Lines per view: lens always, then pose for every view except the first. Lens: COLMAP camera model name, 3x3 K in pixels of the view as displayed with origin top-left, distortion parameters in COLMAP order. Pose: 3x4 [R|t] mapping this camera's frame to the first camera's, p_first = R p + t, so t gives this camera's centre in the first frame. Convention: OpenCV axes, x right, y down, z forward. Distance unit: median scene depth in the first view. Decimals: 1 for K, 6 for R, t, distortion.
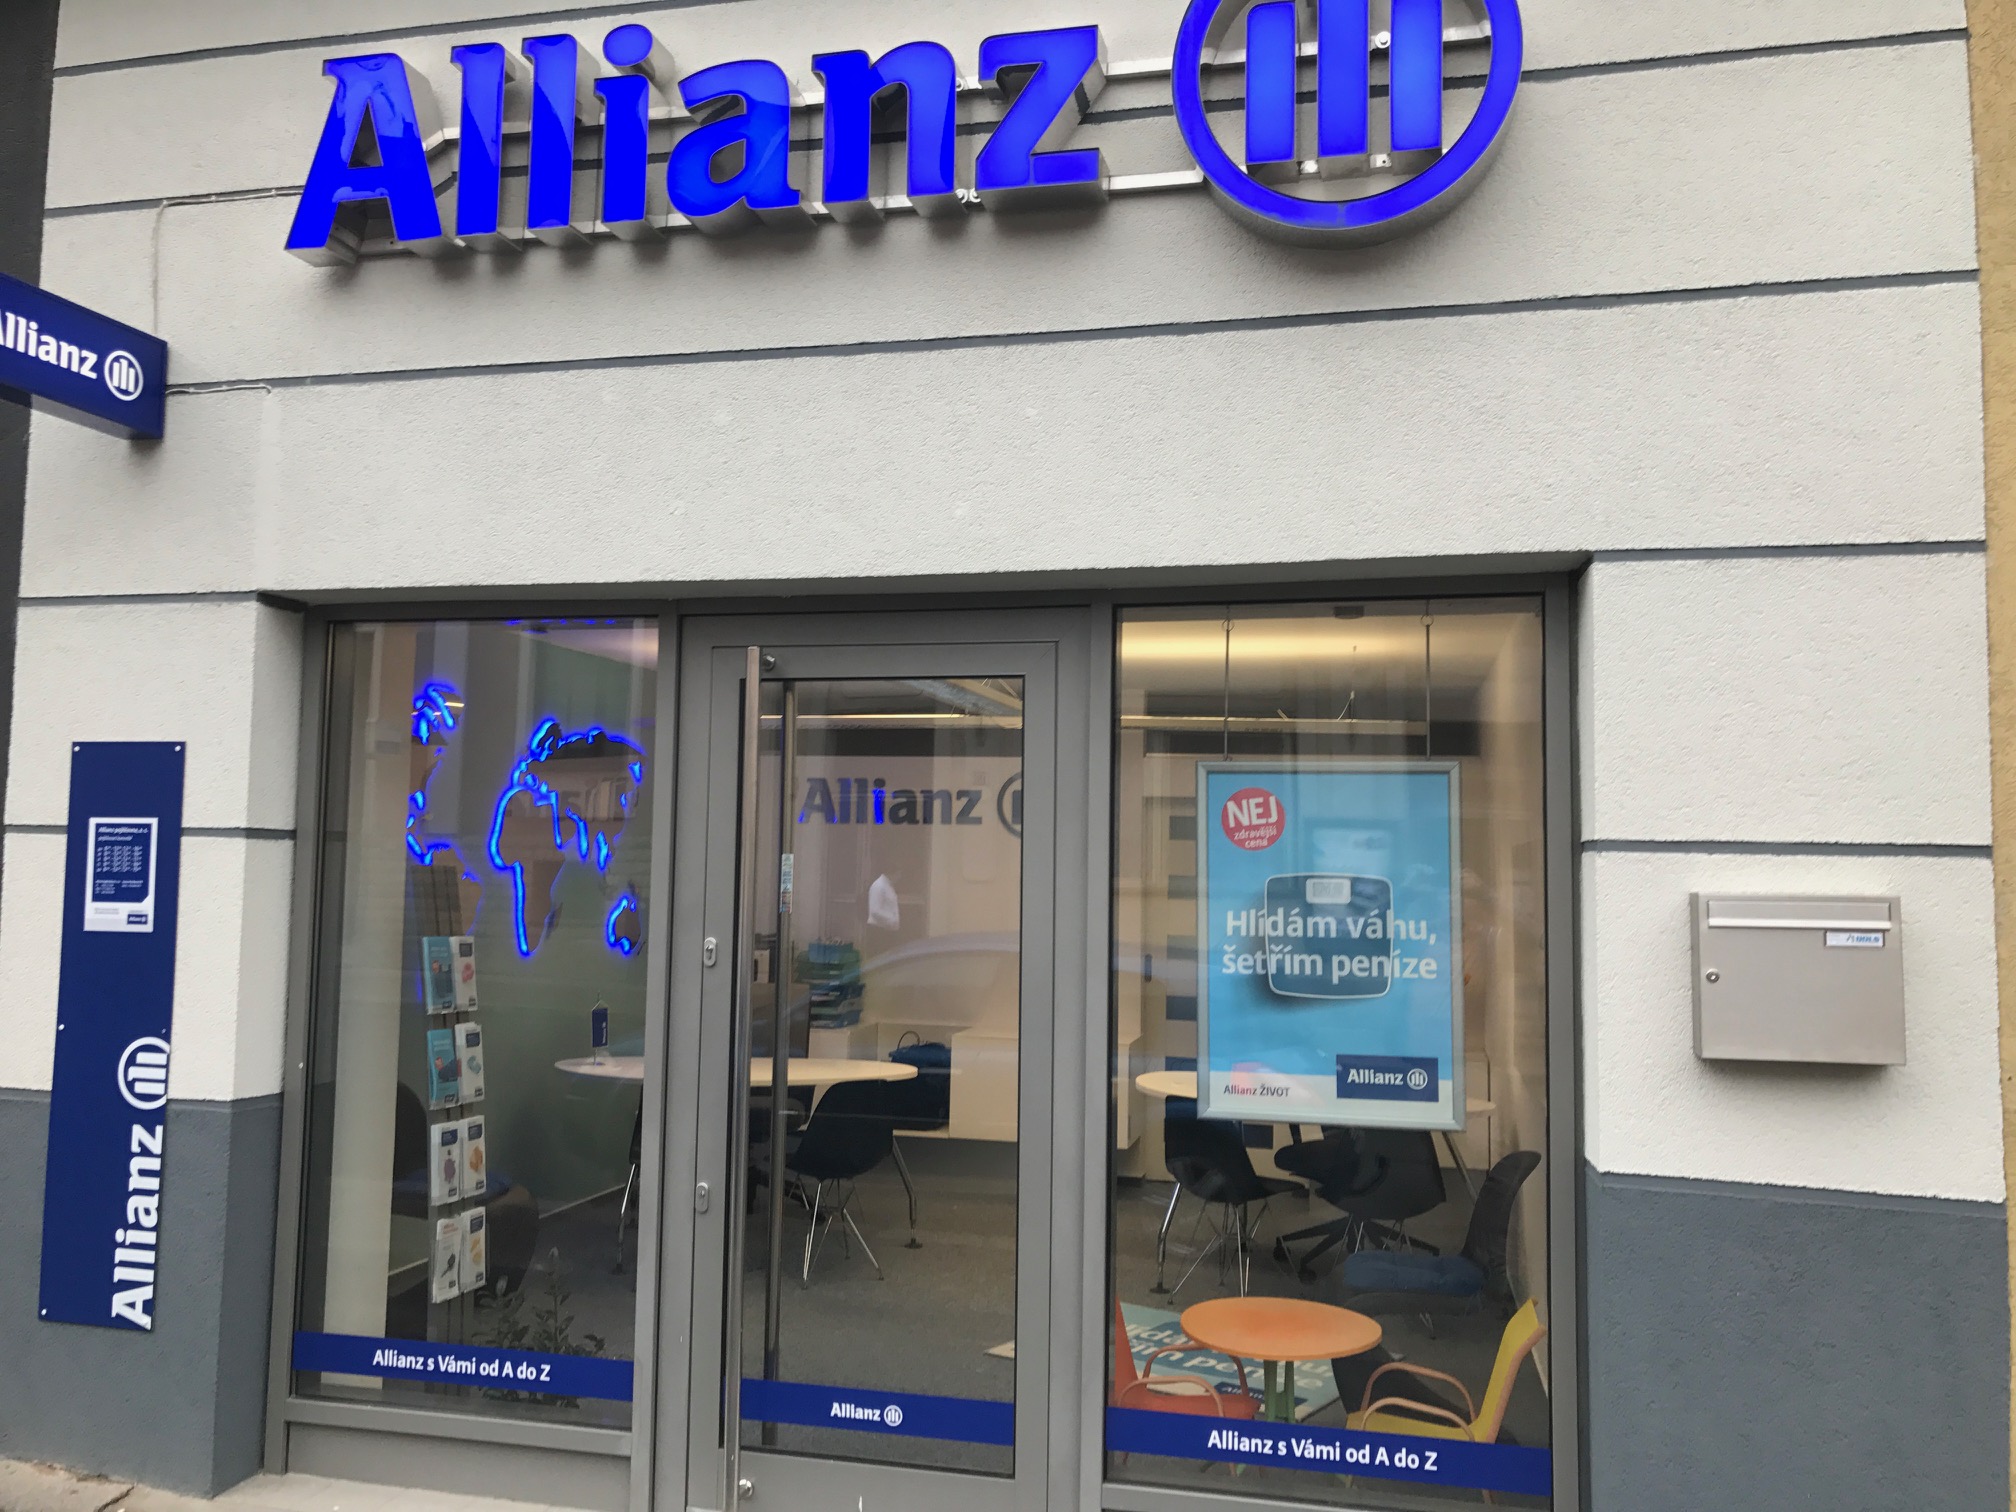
lens RADIAL K [[1636.4, 0, 1008.0], [0, 1636.4, 756.0], [0, 0, 1]] dist [0.001894, 0.002011]
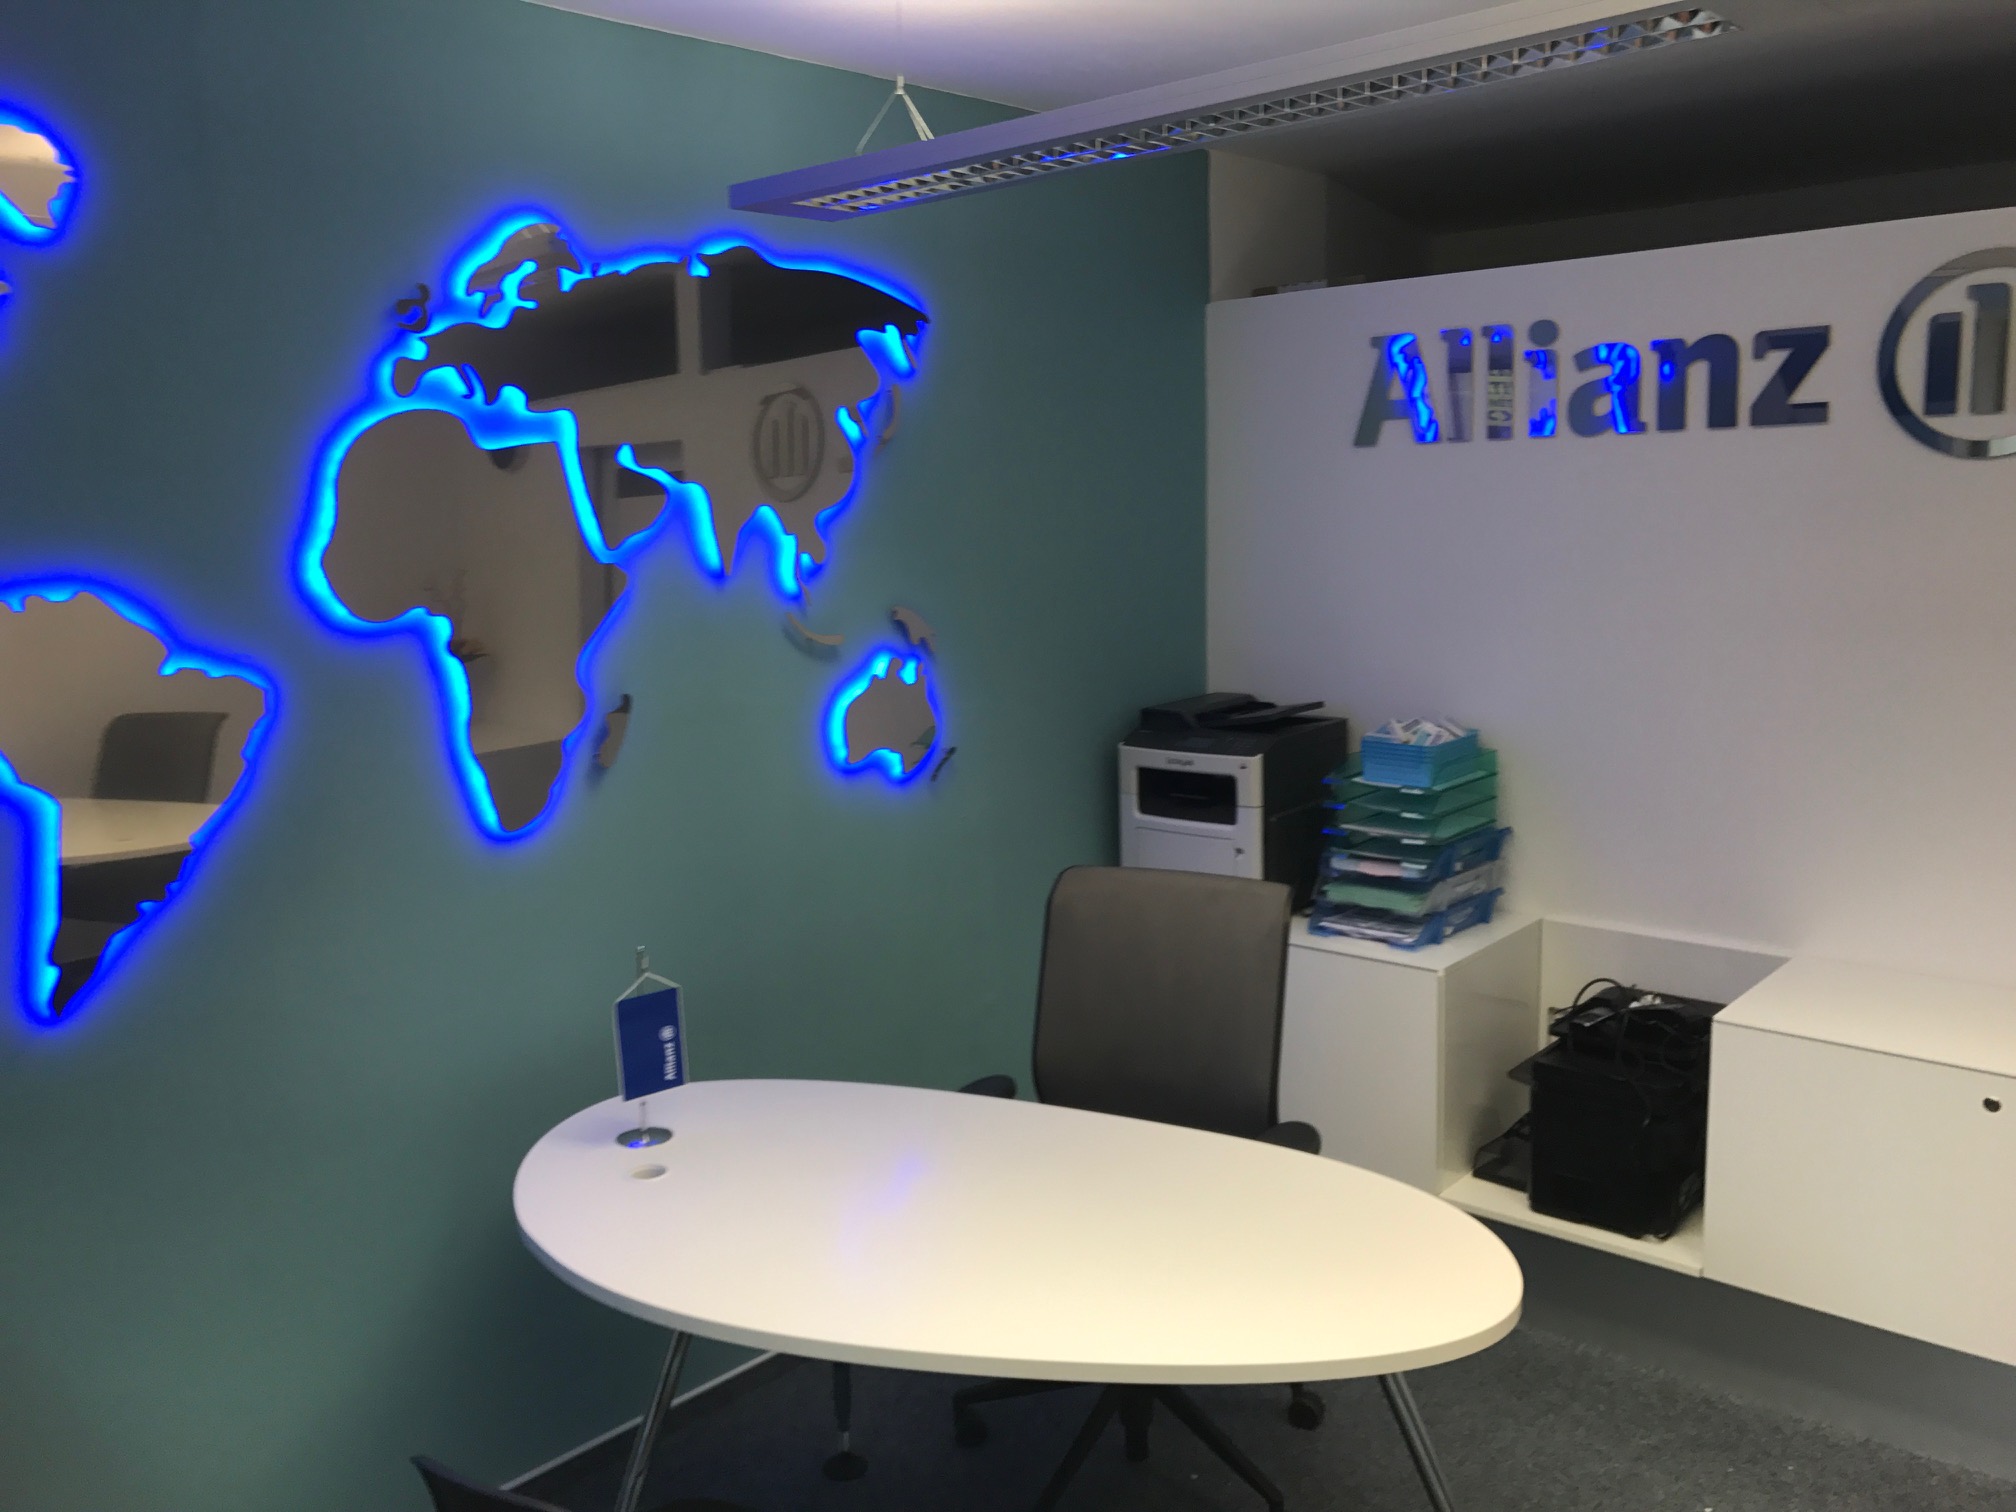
lens RADIAL K [[1636.4, 0, 1008.0], [0, 1636.4, 756.0], [0, 0, 1]] dist [0.001894, 0.002011]
pose [[0.876298, 0.031794, -0.480719, 0.000962], [0.077151, 0.975681, 0.205167, 0.025659], [0.475552, -0.216875, 0.852535, 0.595110]]
